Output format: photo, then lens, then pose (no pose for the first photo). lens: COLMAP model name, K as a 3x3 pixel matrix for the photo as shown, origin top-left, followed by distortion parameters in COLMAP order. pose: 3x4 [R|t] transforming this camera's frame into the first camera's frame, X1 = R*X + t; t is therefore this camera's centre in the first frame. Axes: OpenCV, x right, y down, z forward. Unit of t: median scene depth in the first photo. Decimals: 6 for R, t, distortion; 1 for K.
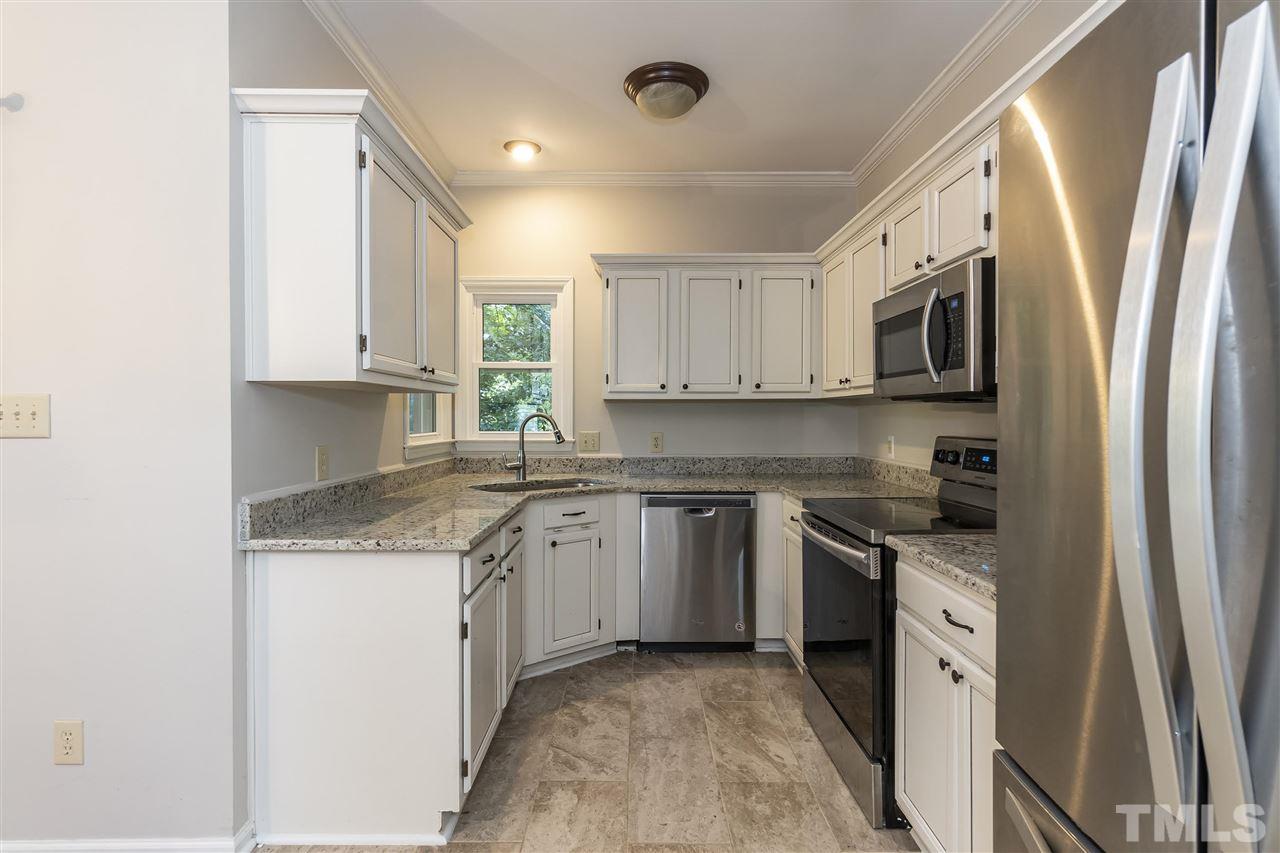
lens RADIAL K [[621.6, 0, 640.6], [0, 621.6, 420.7], [0, 0, 1]] dist [0.002370, -0.000213]
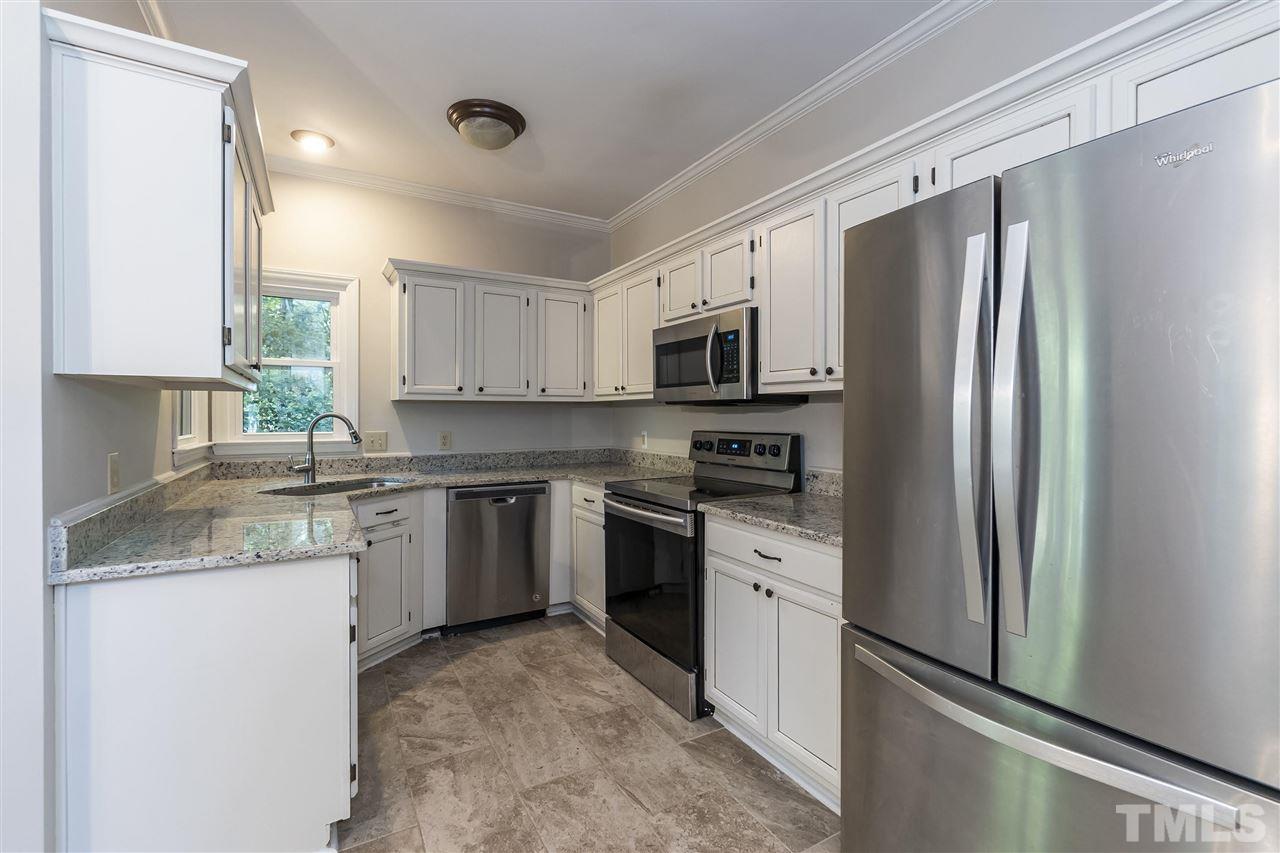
lens RADIAL K [[552.1, 0, 639.7], [0, 552.1, 417.5], [0, 0, 1]] dist [-0.002957, -0.000089]
pose [[0.869340, -0.002170, 0.494209, -0.211078], [0.004037, 0.999988, -0.002711, -0.001384], [-0.494198, 0.004352, 0.869339, 0.006403]]
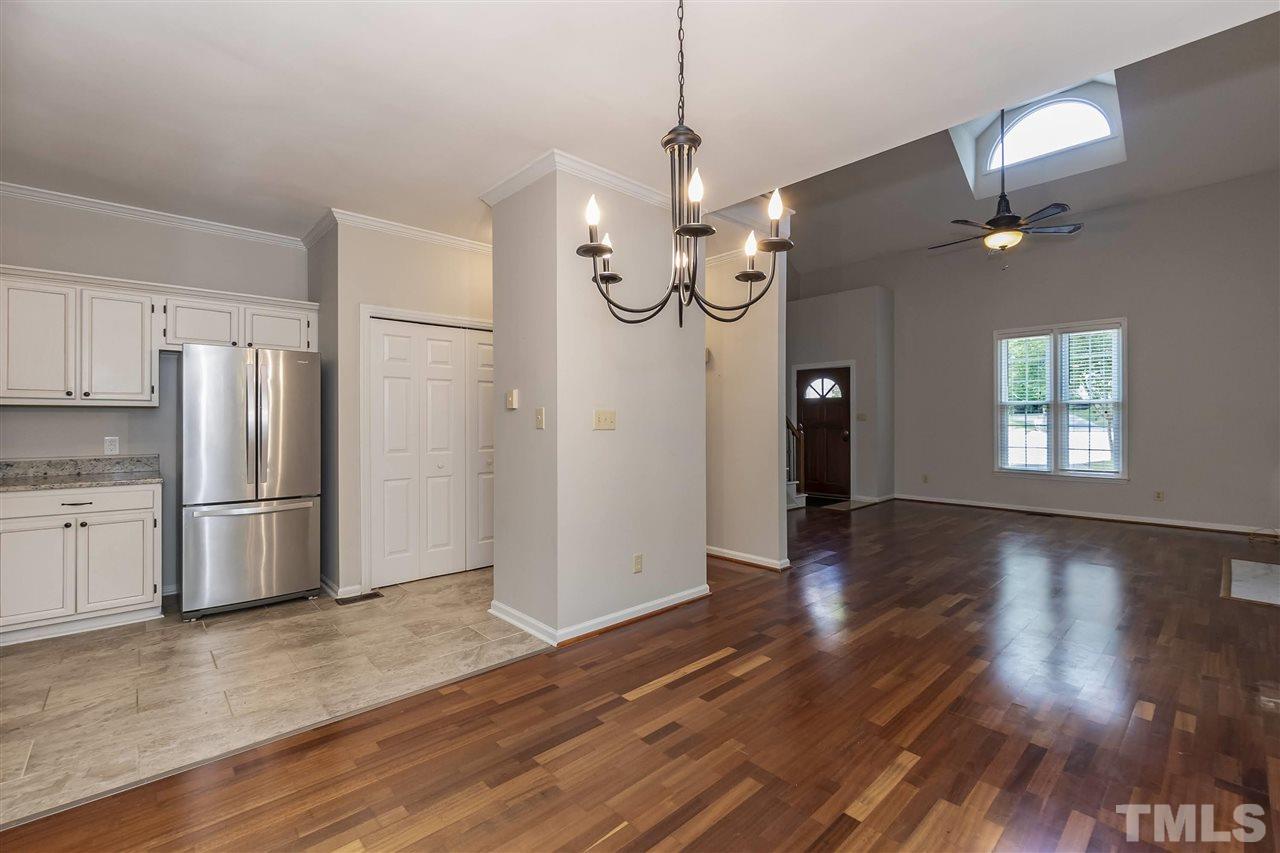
lens RADIAL K [[551.9, 0, 640.0], [0, 551.9, 420.2], [0, 0, 1]] dist [-0.010982, 0.000440]
pose [[-0.668866, 0.002052, 0.743380, -1.372706], [0.007804, 0.999960, 0.004262, -0.000629], [-0.743342, 0.008652, -0.668856, 0.417670]]
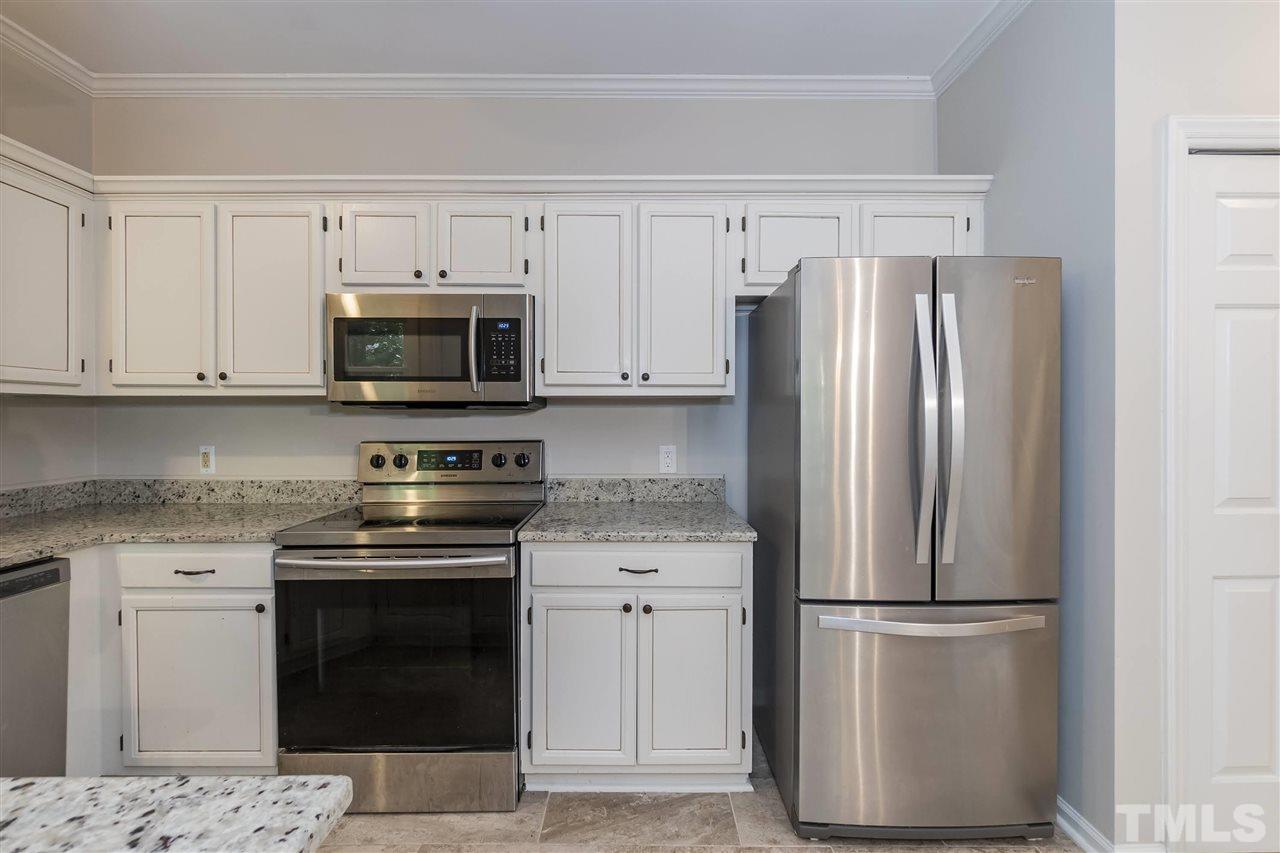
lens RADIAL K [[551.9, 0, 640.0], [0, 551.9, 420.2], [0, 0, 1]] dist [-0.010982, 0.000440]
pose [[0.005104, -0.004169, 0.999978, -0.375770], [0.010083, 0.999941, 0.004117, -0.008204], [-0.999936, 0.010062, 0.005145, 0.525079]]
